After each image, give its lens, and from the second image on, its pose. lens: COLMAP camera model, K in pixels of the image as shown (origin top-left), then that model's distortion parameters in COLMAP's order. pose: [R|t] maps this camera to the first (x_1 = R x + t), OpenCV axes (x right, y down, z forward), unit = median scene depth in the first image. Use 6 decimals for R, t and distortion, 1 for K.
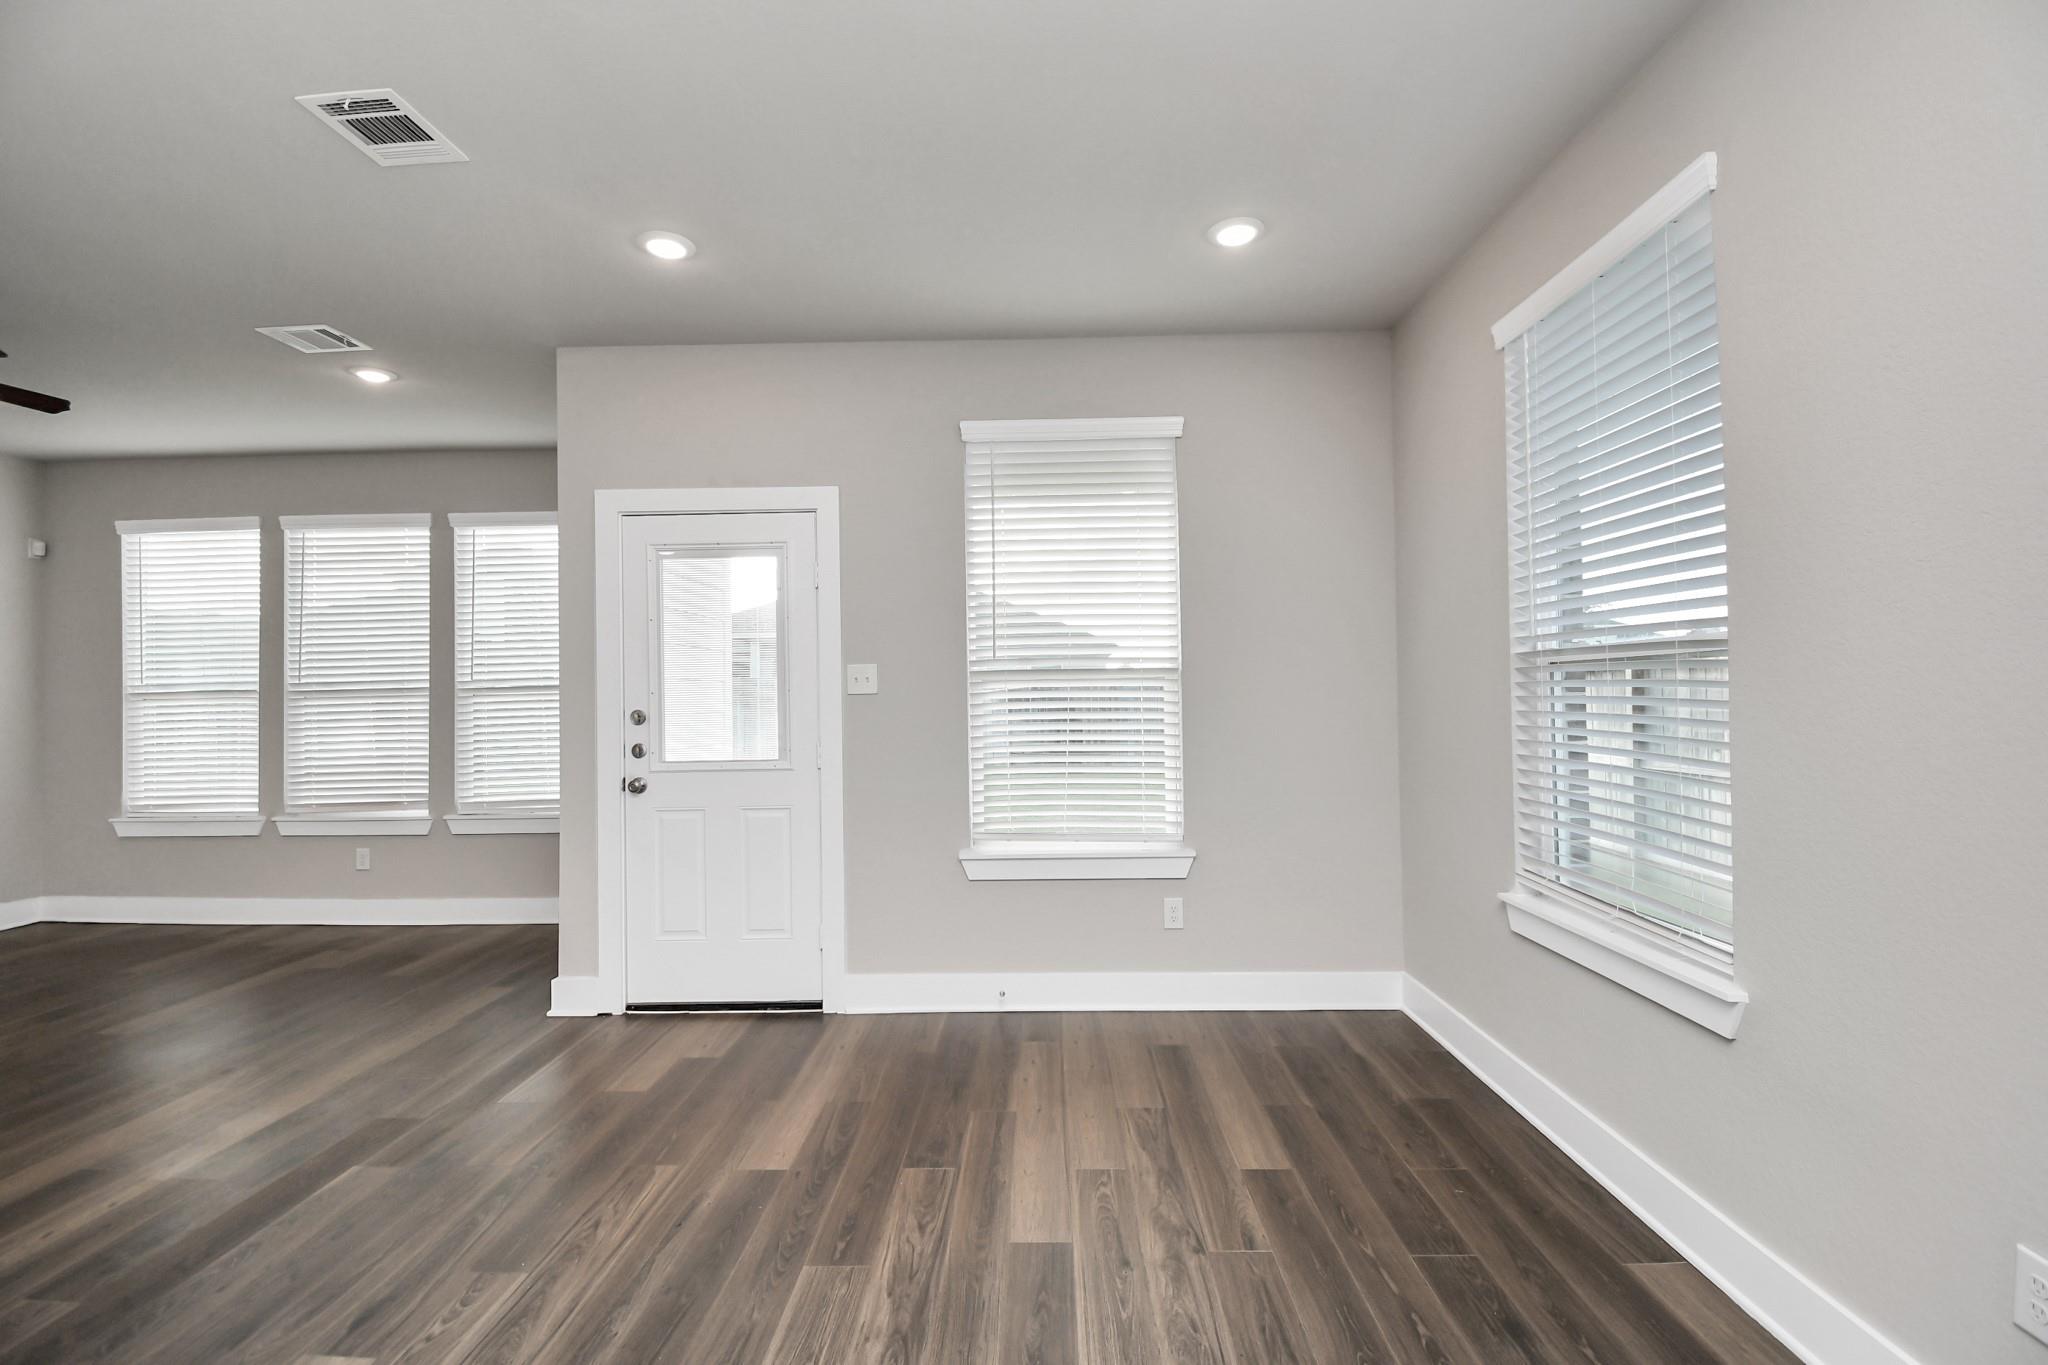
lens RADIAL K [[911.8, 0, 1014.9], [0, 911.8, 677.9], [0, 0, 1]] dist [0.018933, -0.026839]
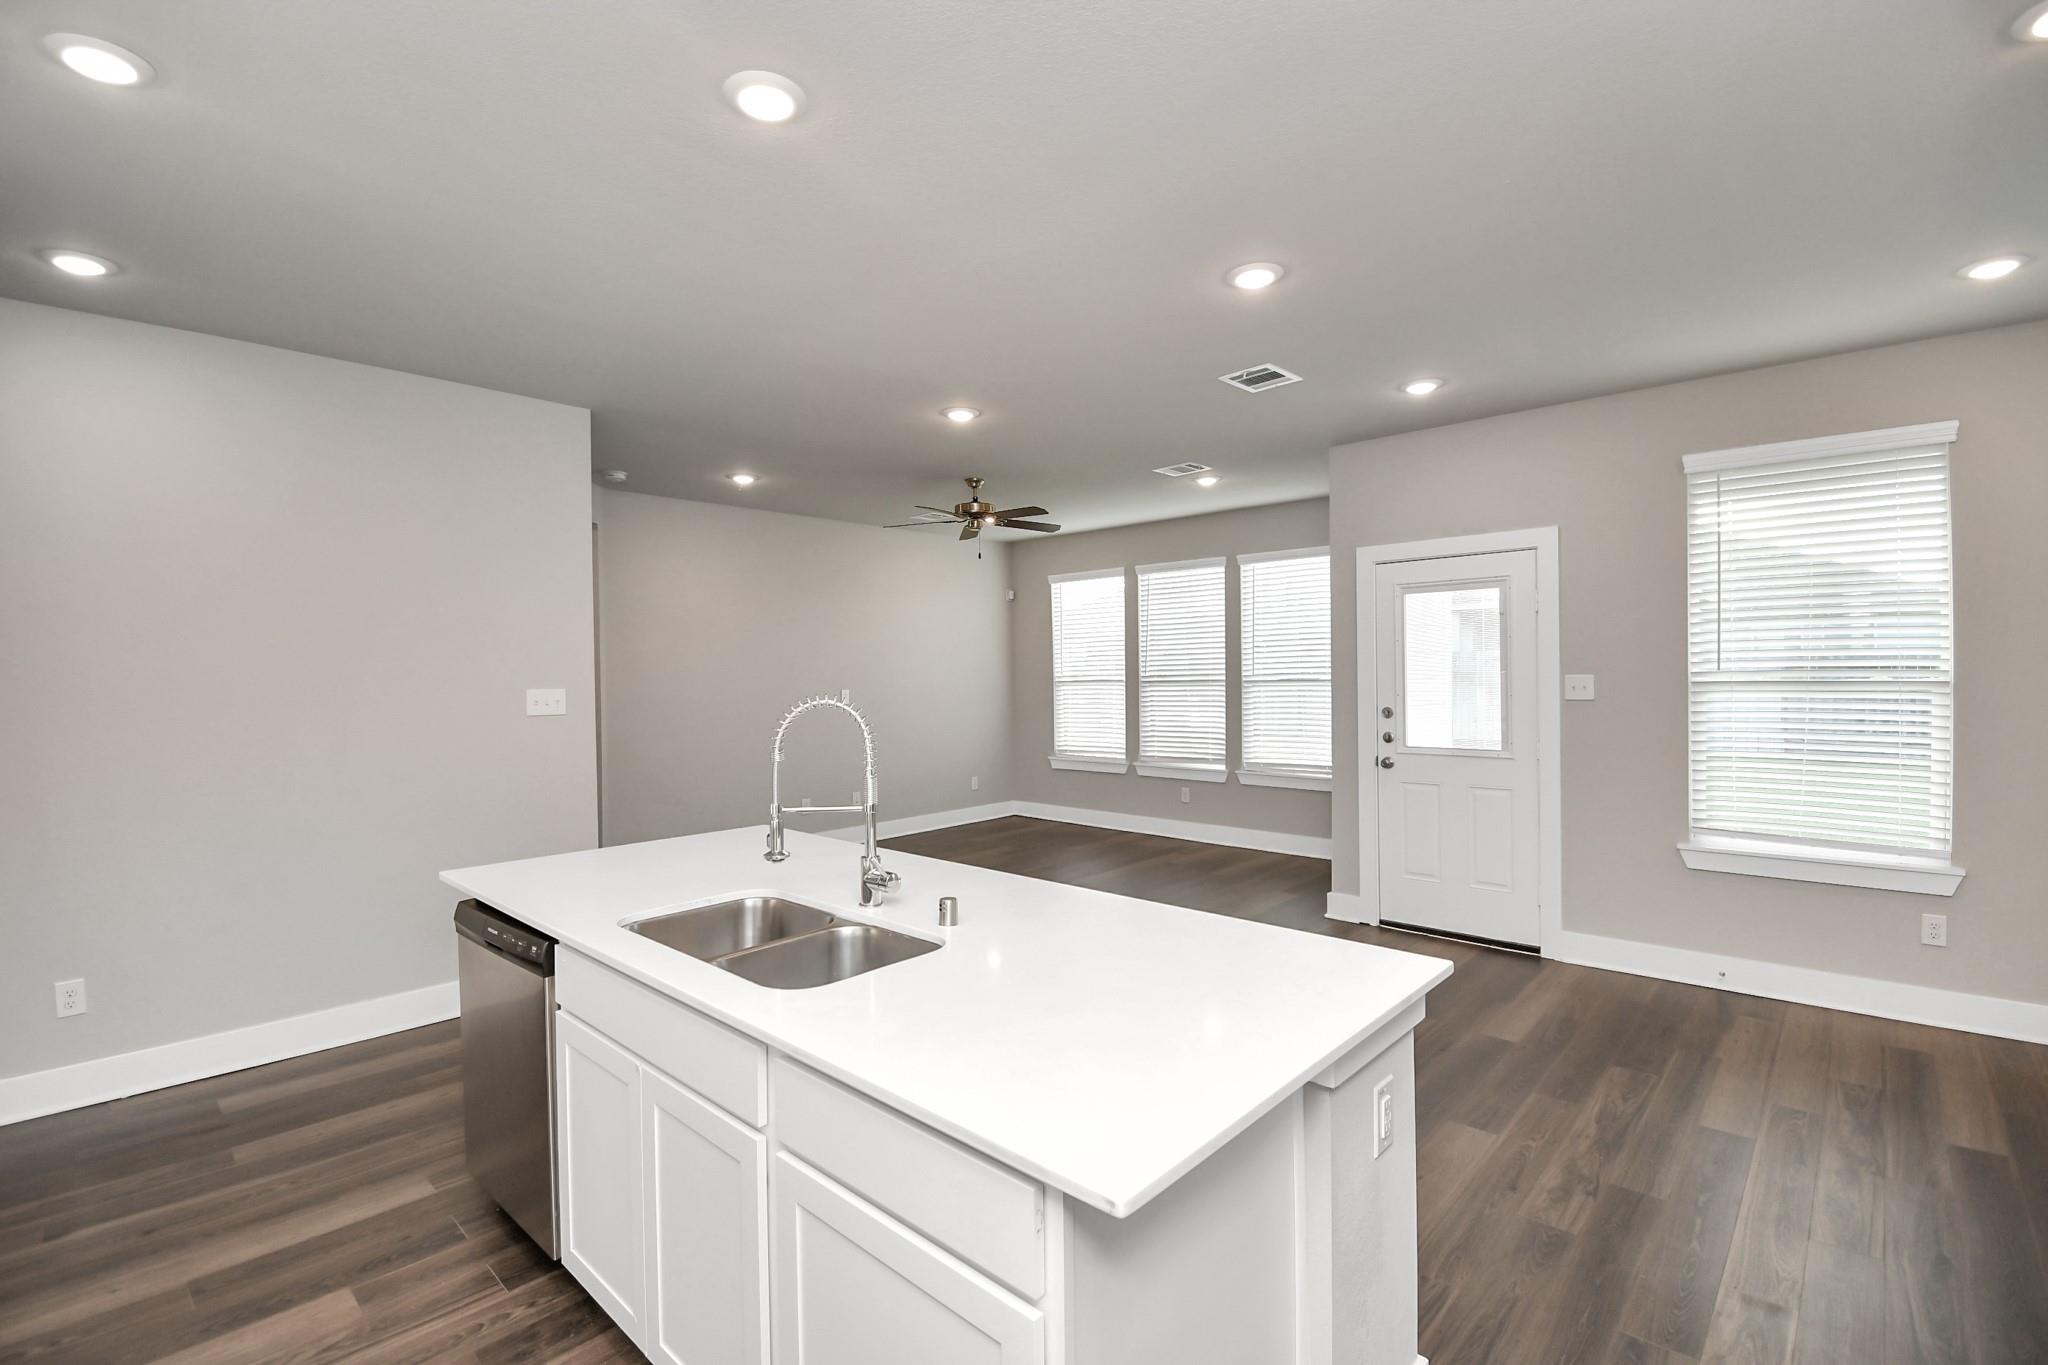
lens RADIAL K [[911.8, 0, 1014.9], [0, 911.8, 677.9], [0, 0, 1]] dist [0.018933, -0.026839]
pose [[0.753621, 0.012662, -0.657187, 0.062623], [0.014001, 0.999278, 0.035309, -0.064380], [0.657160, -0.035811, 0.752900, -0.385587]]
